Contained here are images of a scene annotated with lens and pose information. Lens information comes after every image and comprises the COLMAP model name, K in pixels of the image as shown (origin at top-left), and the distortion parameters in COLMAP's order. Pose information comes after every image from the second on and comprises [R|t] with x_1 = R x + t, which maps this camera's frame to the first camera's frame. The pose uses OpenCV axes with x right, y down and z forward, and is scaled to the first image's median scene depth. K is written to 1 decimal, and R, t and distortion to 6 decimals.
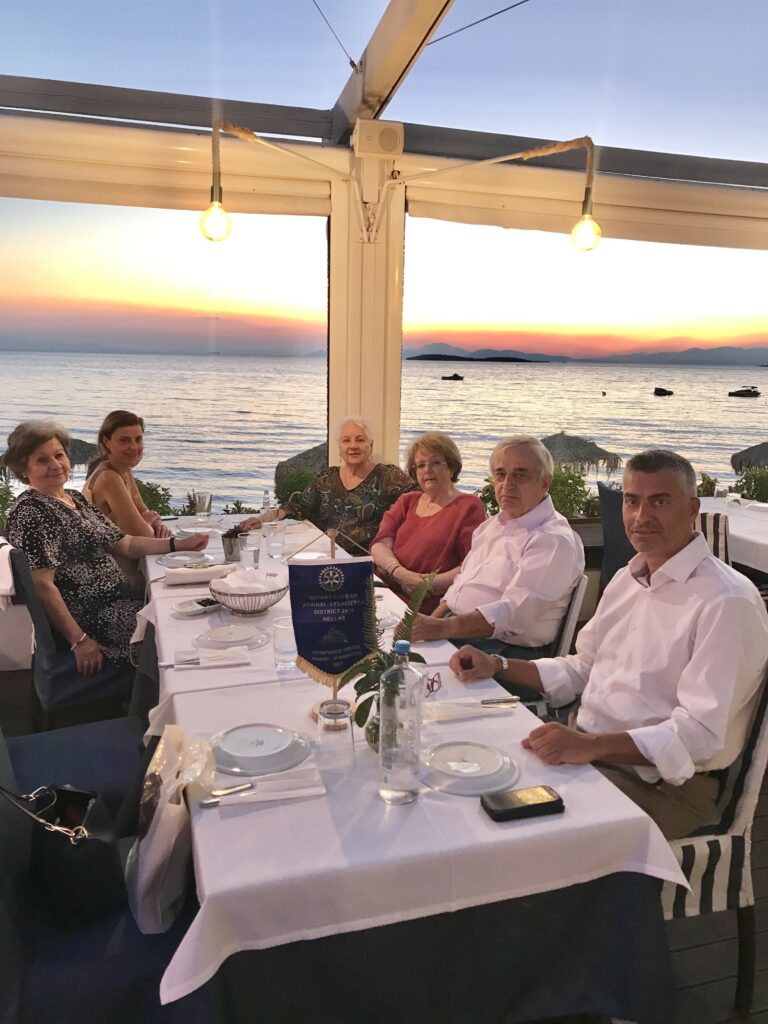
lens RADIAL K [[833.6, 0, 382.7], [0, 833.6, 511.2], [0, 0, 1]] dist [0.016844, 0.004628]
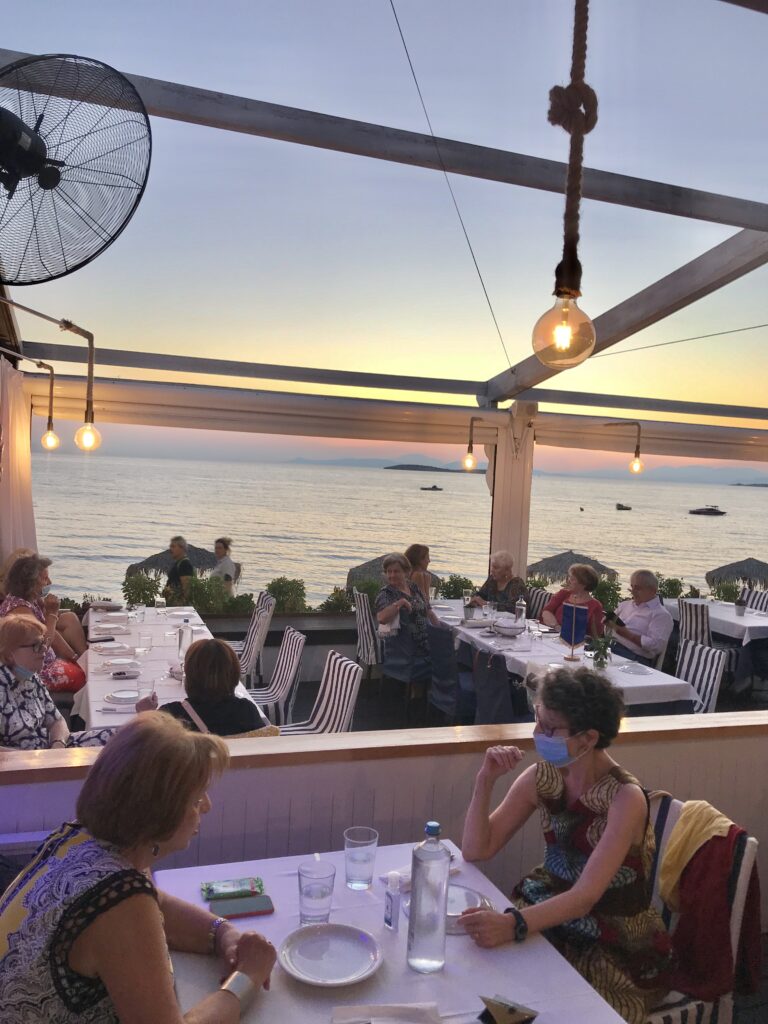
lens RADIAL K [[833.6, 0, 385.5], [0, 833.6, 510.7], [0, 0, 1]] dist [0.016844, 0.004628]
pose [[0.999198, 0.027156, 0.029431, -0.388717], [-0.023131, 0.991325, -0.129386, 0.053965], [-0.032689, 0.128601, 0.991158, -0.902922]]
